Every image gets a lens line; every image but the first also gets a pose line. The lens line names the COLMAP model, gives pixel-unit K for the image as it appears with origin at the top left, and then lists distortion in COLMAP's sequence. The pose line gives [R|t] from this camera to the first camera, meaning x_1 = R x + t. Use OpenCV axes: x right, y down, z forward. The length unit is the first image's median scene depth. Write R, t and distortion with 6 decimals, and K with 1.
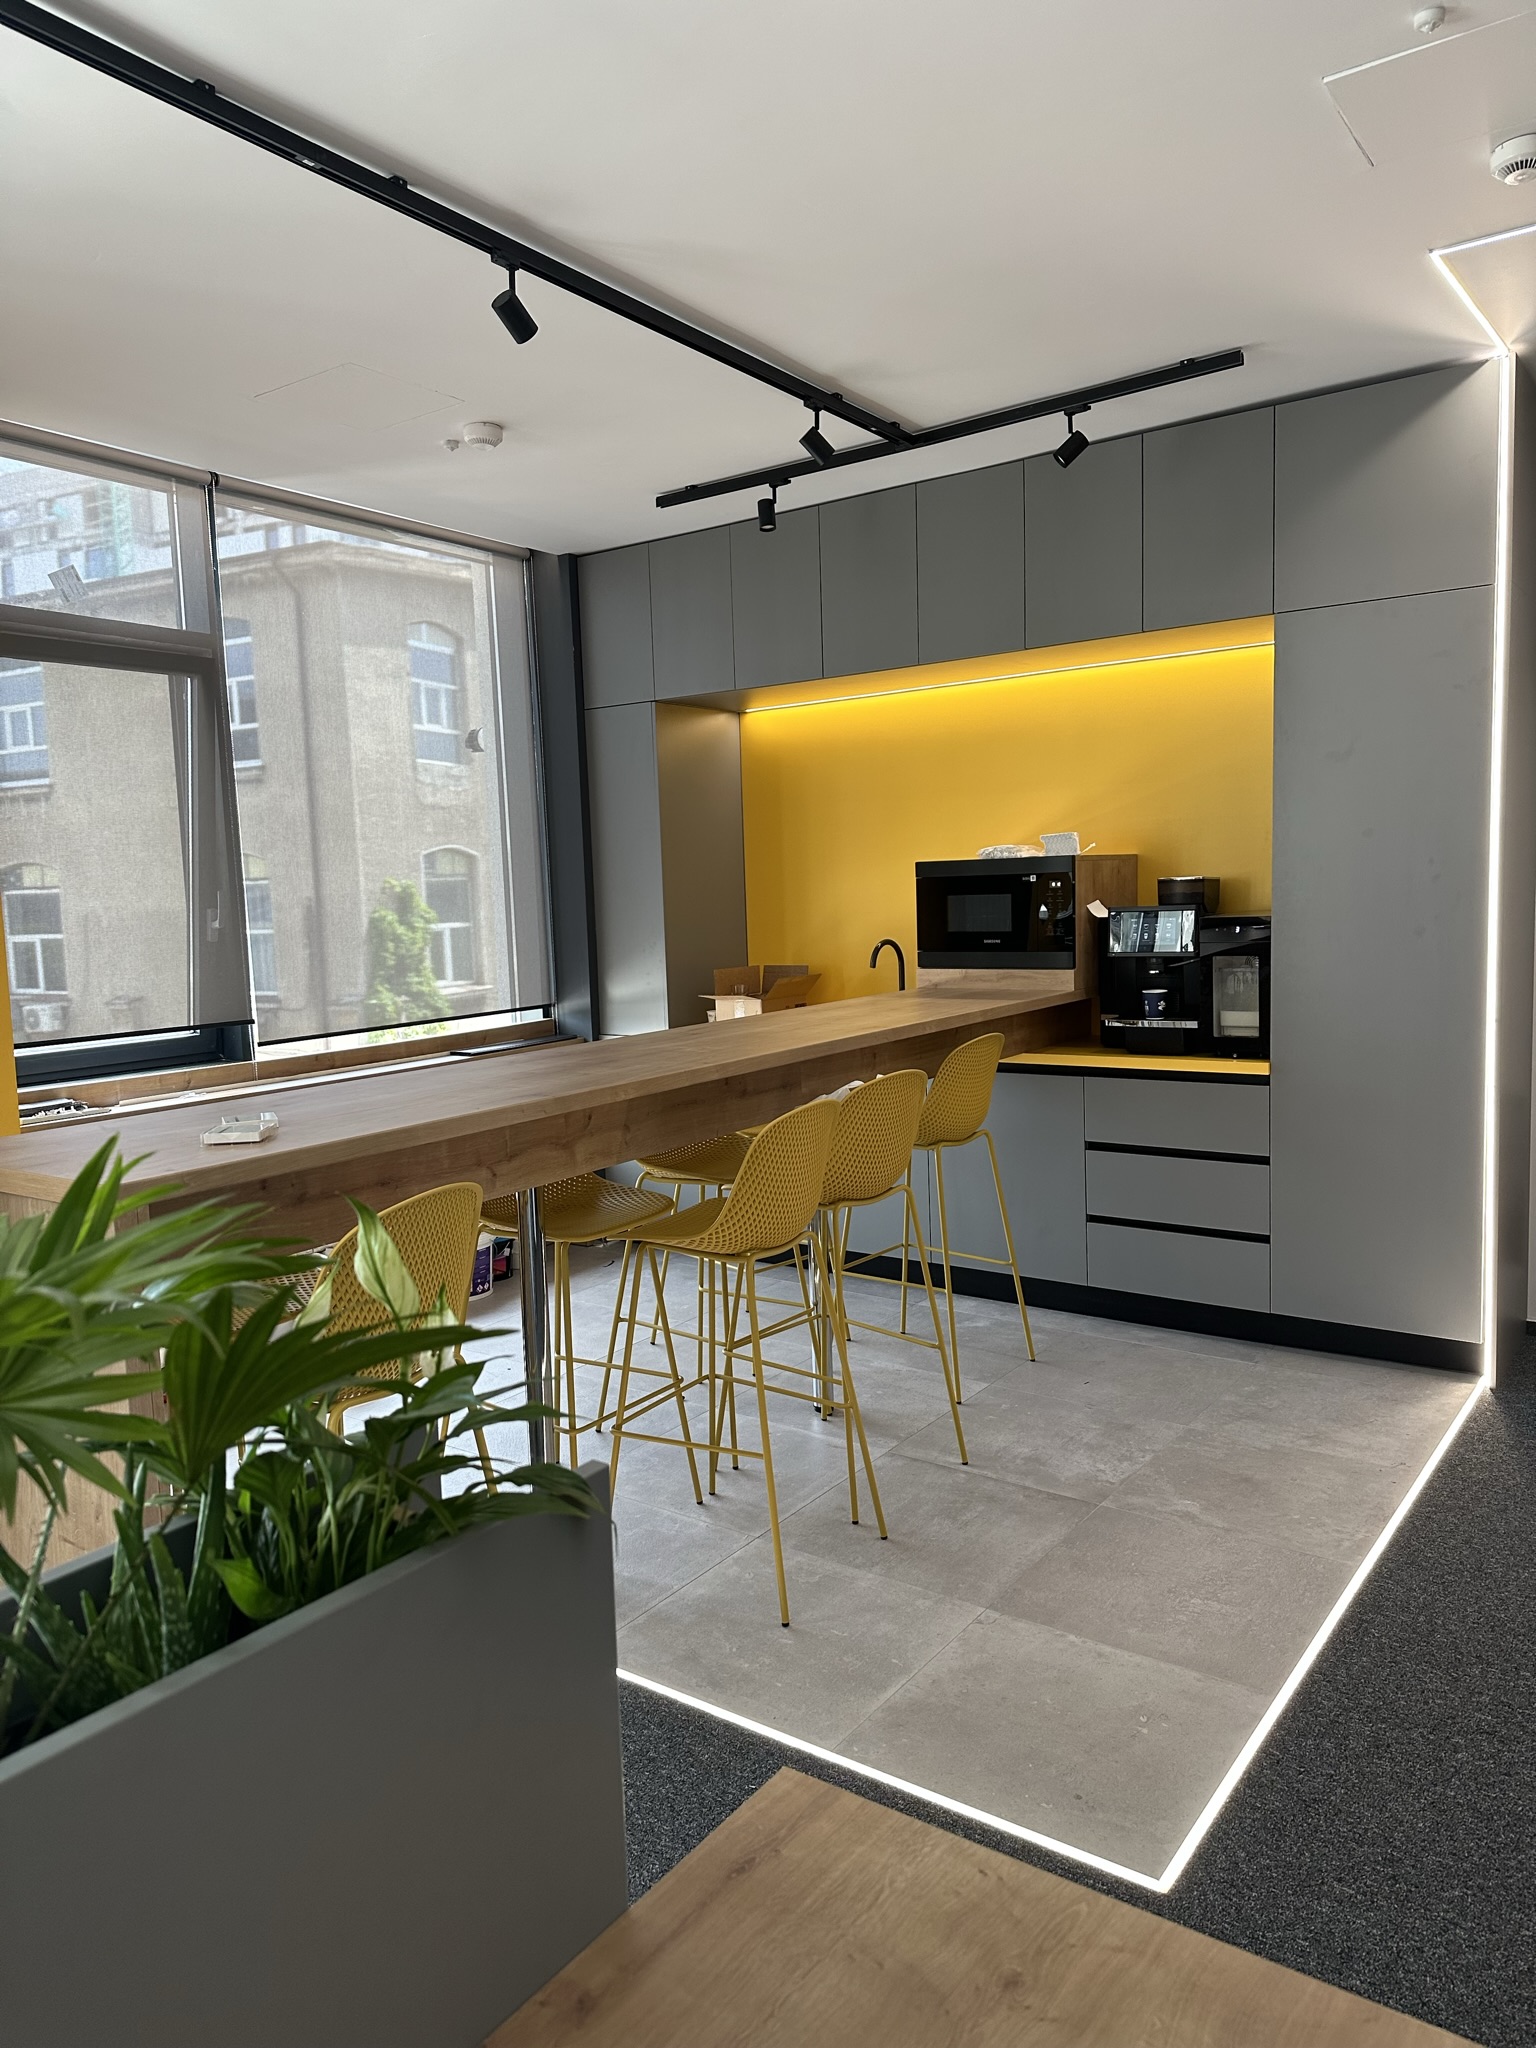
lens RADIAL K [[1442.7, 0, 768.5], [0, 1442.7, 1023.8], [0, 0, 1]] dist [0.064357, -0.087363]
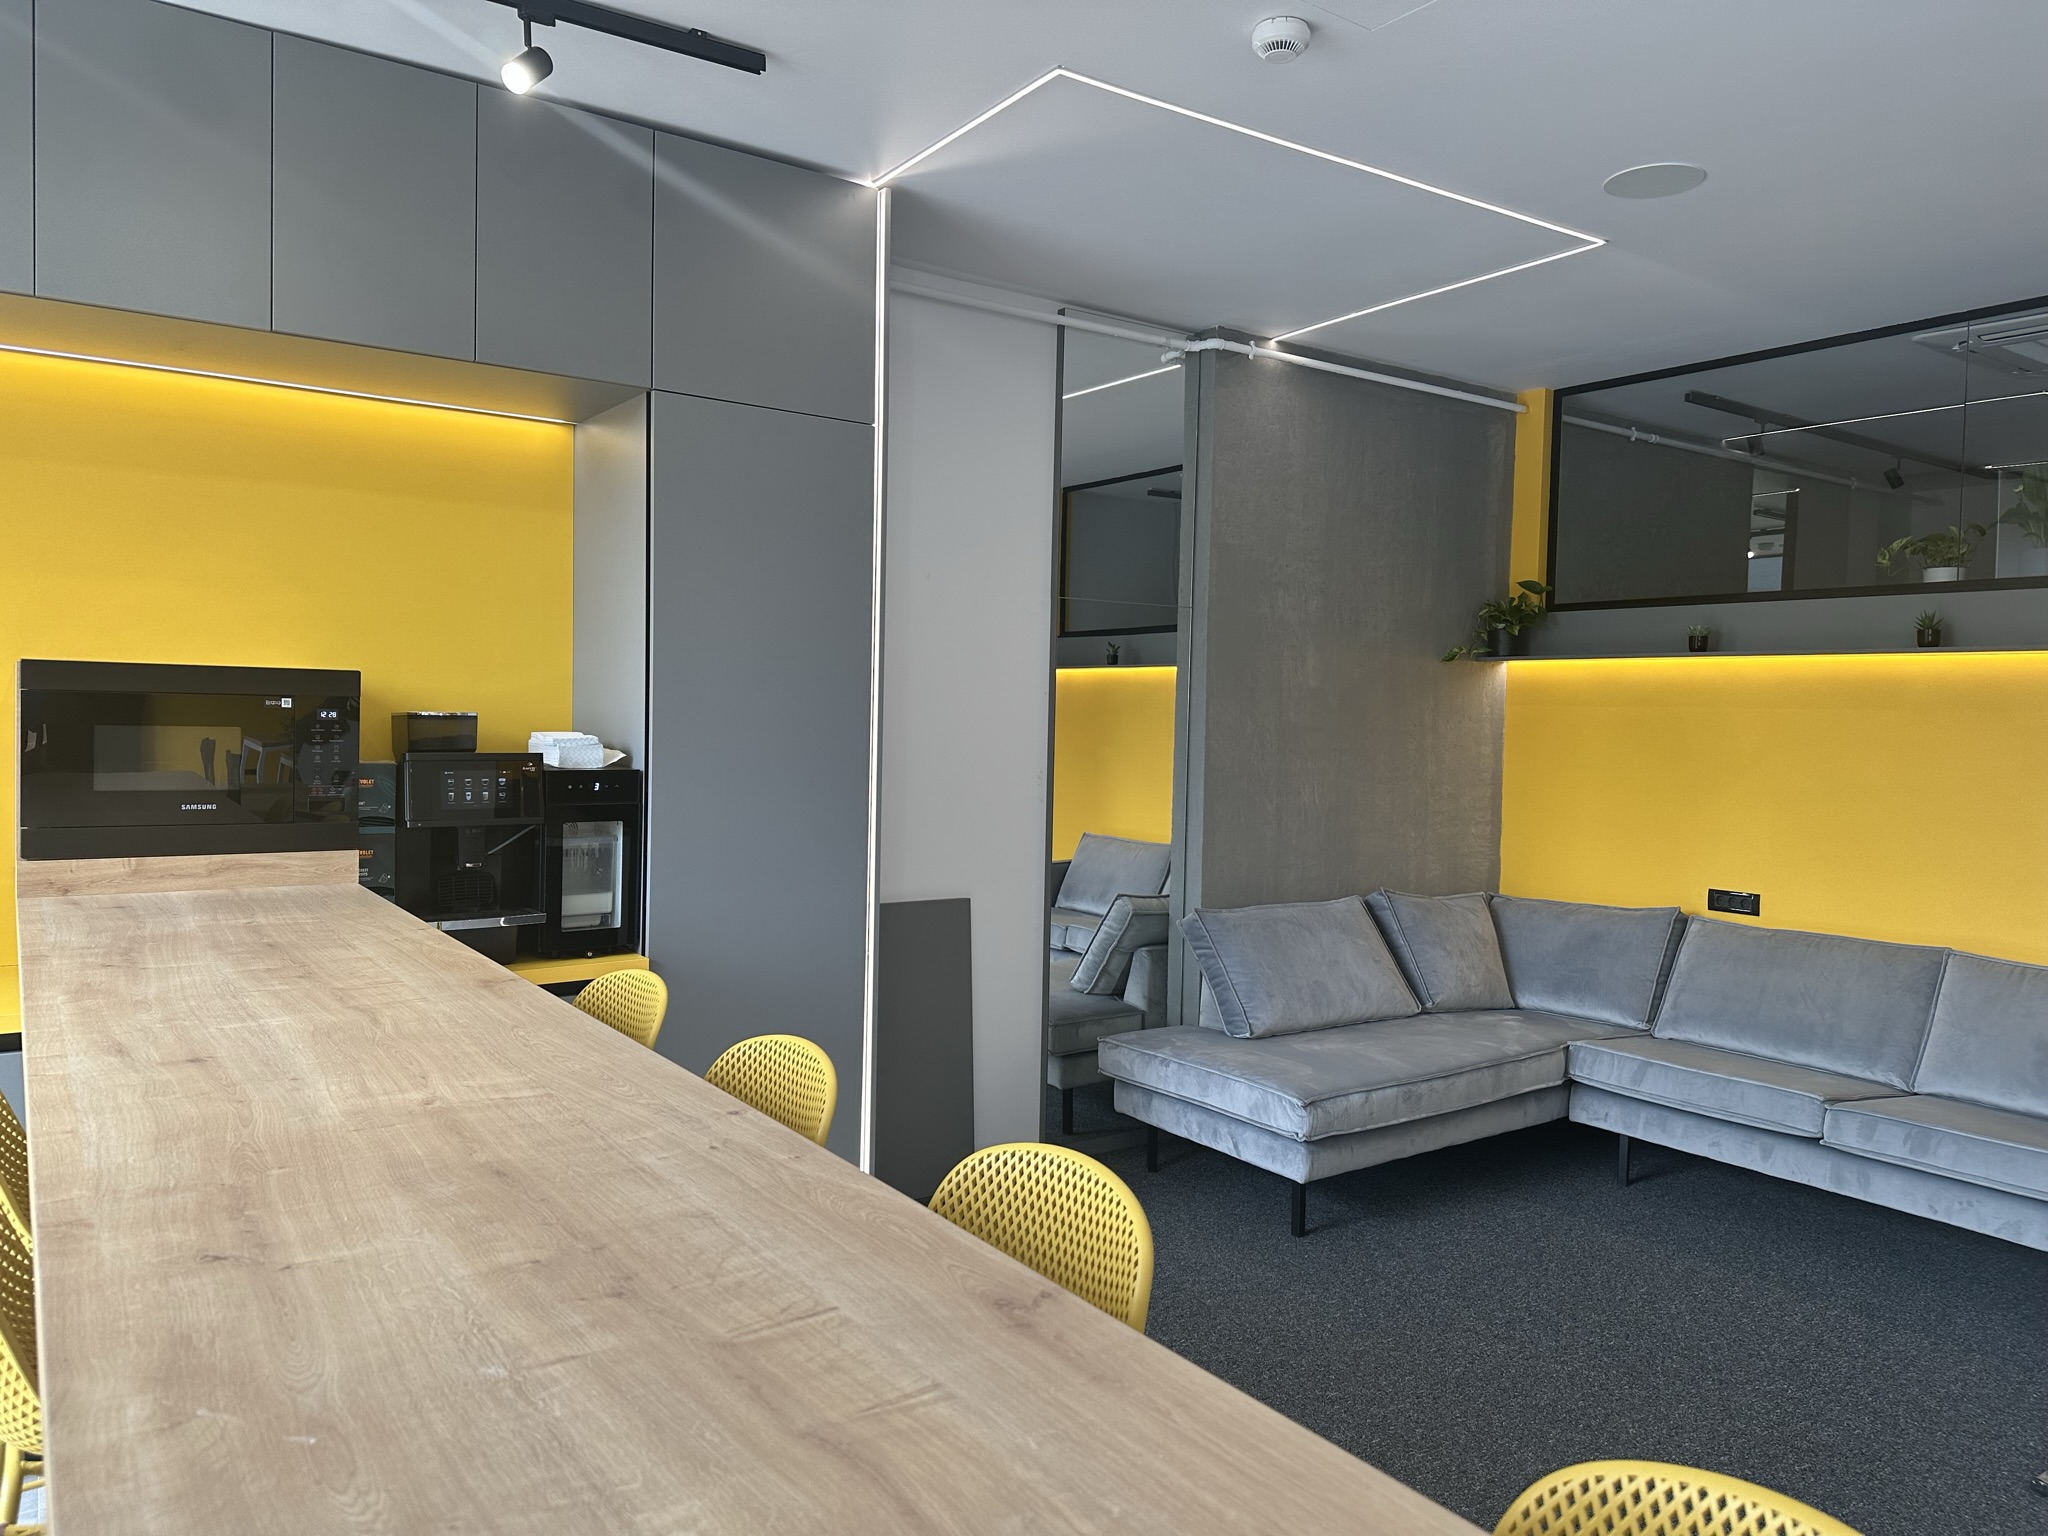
lens RADIAL K [[1442.7, 0, 1020.7], [0, 1442.7, 767.9], [0, 0, 1]] dist [0.064357, -0.087363]
pose [[0.336488, 0.004778, 0.941676, -0.308021], [0.058675, 0.997938, -0.026029, -0.040837], [-0.939858, 0.064011, 0.335514, 0.525499]]
